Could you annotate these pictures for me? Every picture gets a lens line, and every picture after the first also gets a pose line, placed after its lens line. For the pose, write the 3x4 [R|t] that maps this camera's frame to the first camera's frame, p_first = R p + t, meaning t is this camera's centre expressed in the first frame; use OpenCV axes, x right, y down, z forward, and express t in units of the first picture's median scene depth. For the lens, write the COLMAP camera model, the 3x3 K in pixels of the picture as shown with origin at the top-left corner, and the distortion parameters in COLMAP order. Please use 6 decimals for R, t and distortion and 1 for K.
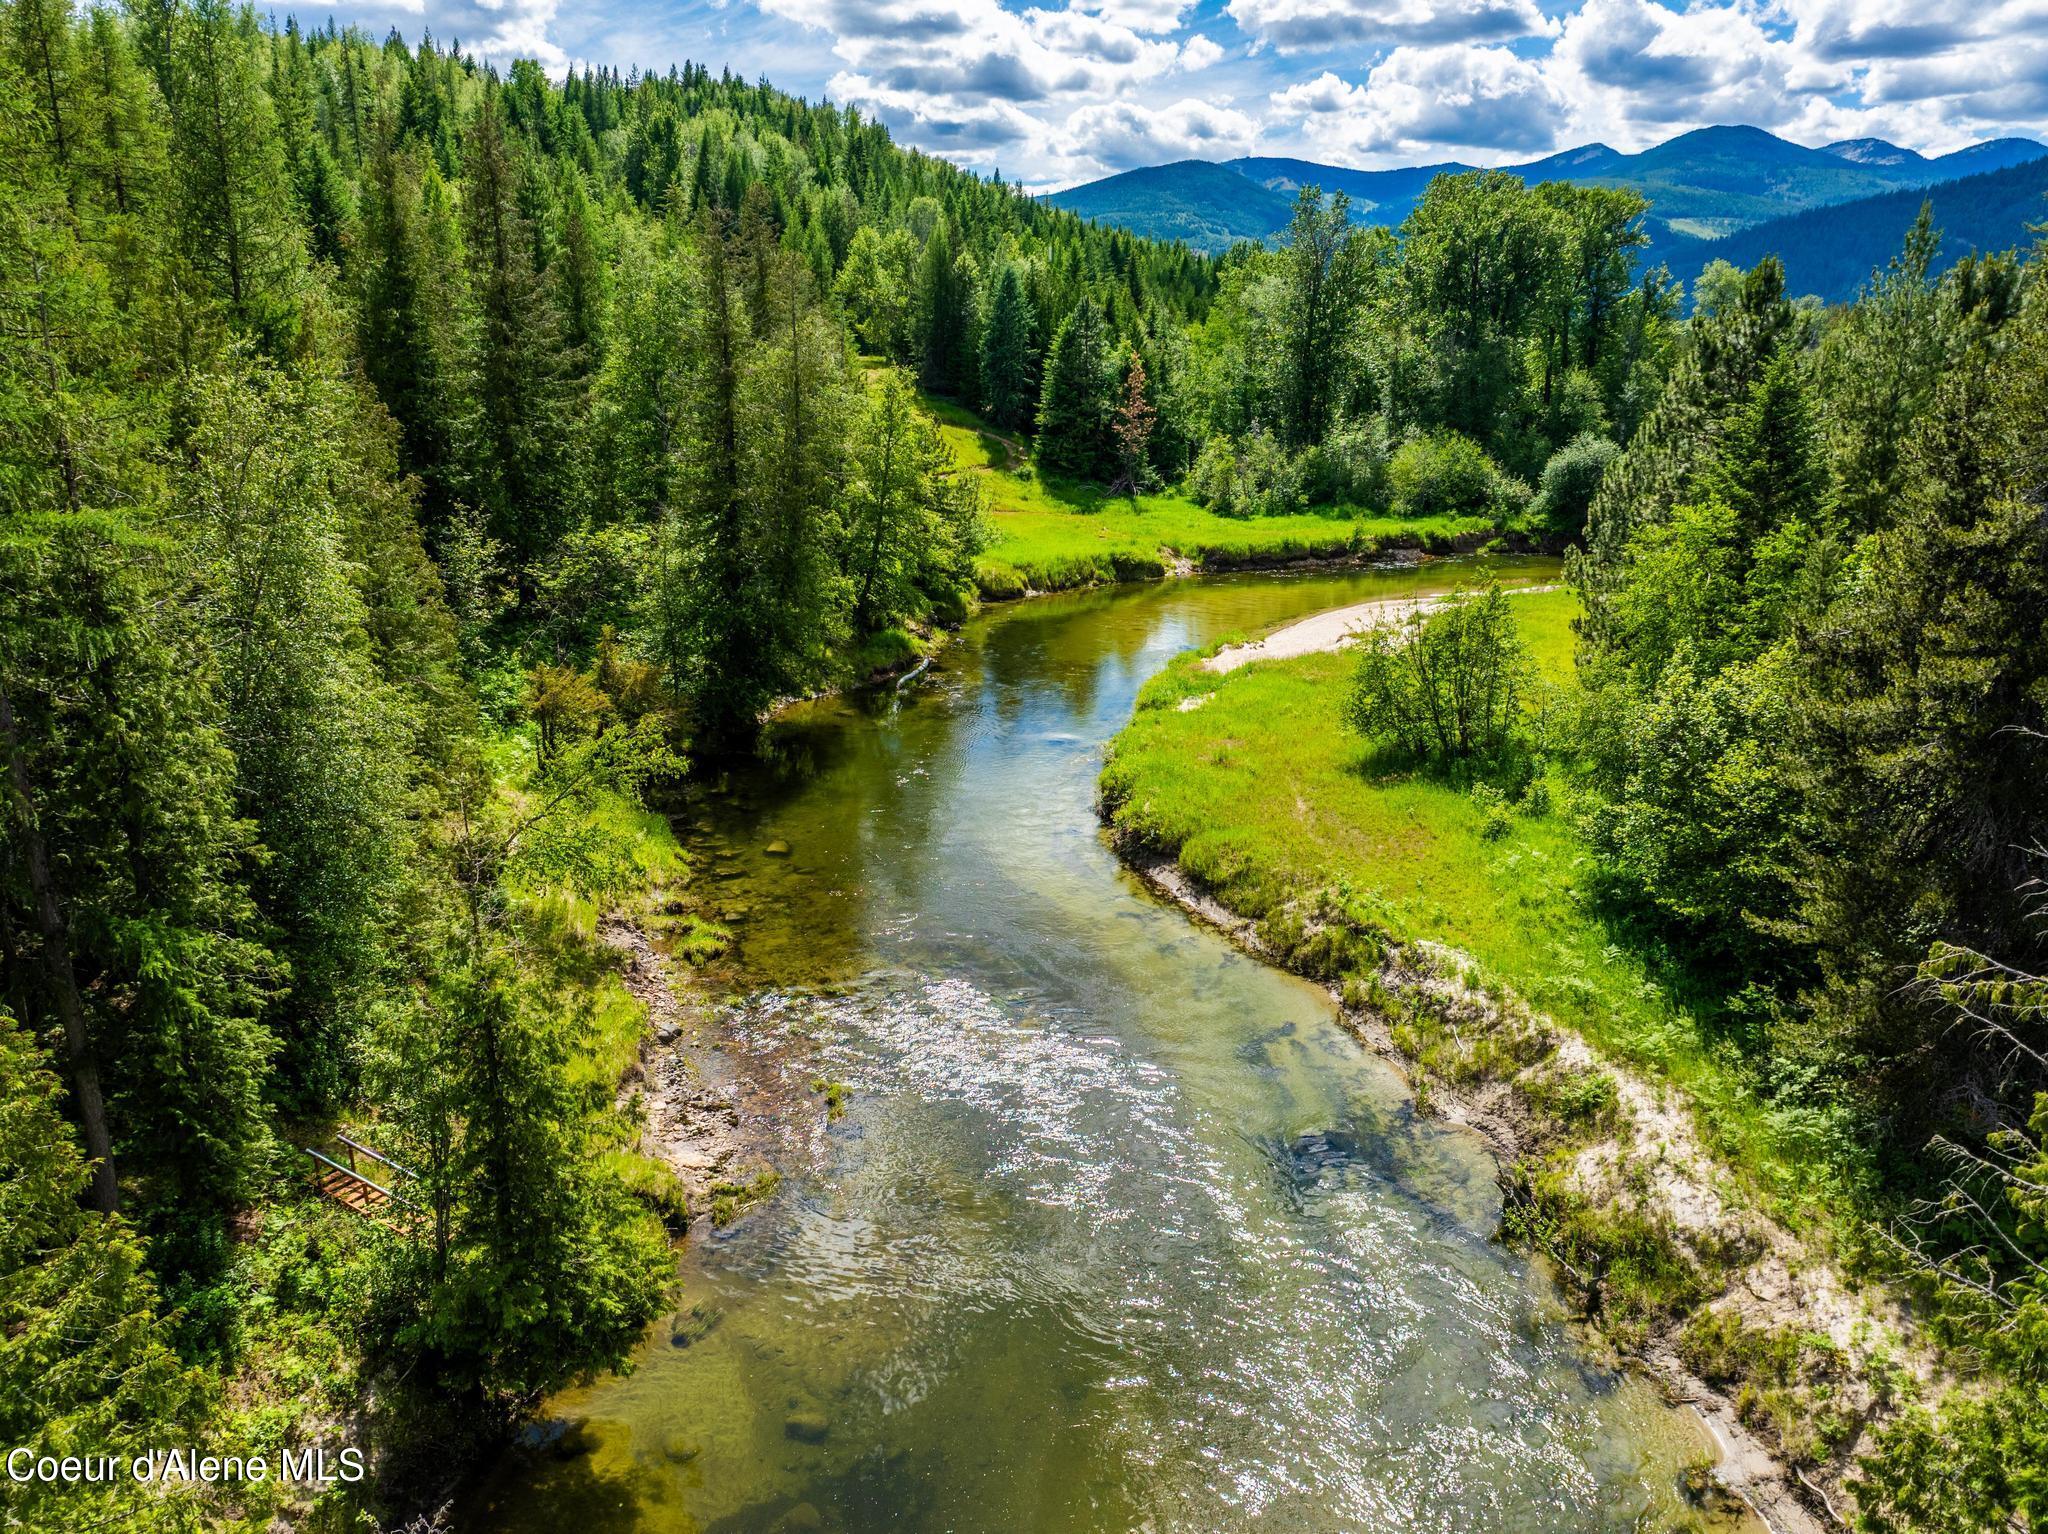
lens RADIAL K [[1473.3, 0, 1024.0], [0, 1473.3, 767.0], [0, 0, 1]] dist [-0.024221, -0.002097]
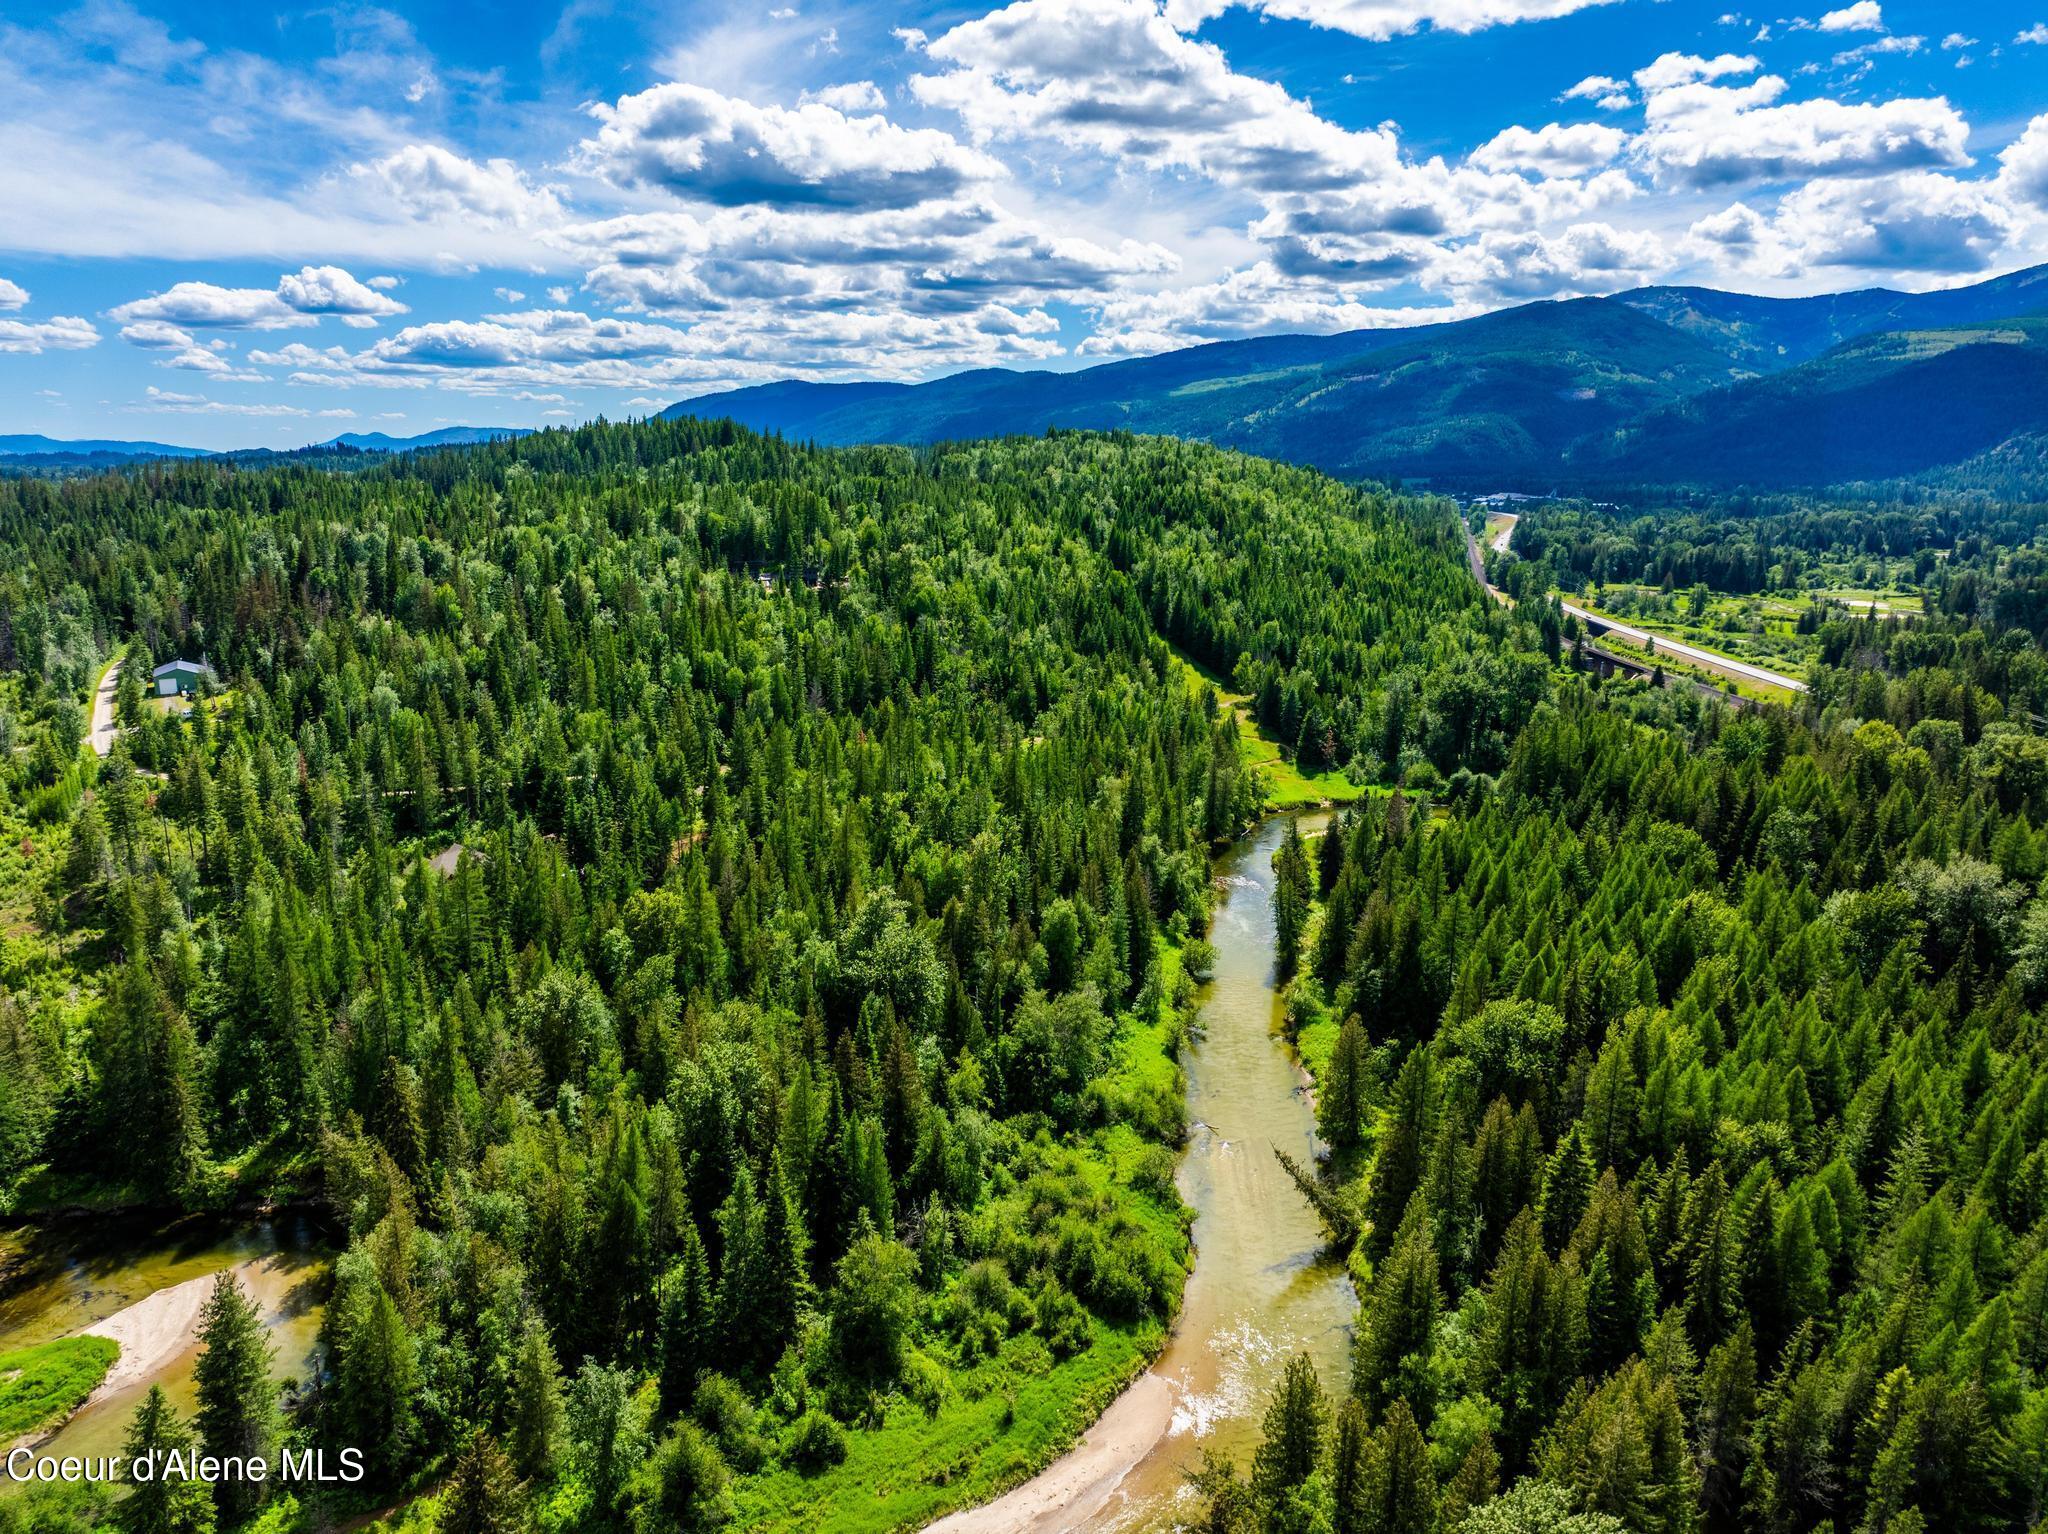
lens RADIAL K [[1473.3, 0, 1024.0], [0, 1473.3, 767.0], [0, 0, 1]] dist [-0.024221, -0.002097]
pose [[0.967848, 0.058141, -0.244724, 0.217021], [-0.075467, 0.995218, -0.062020, 0.040852], [0.239948, 0.078494, 0.967607, -2.138128]]
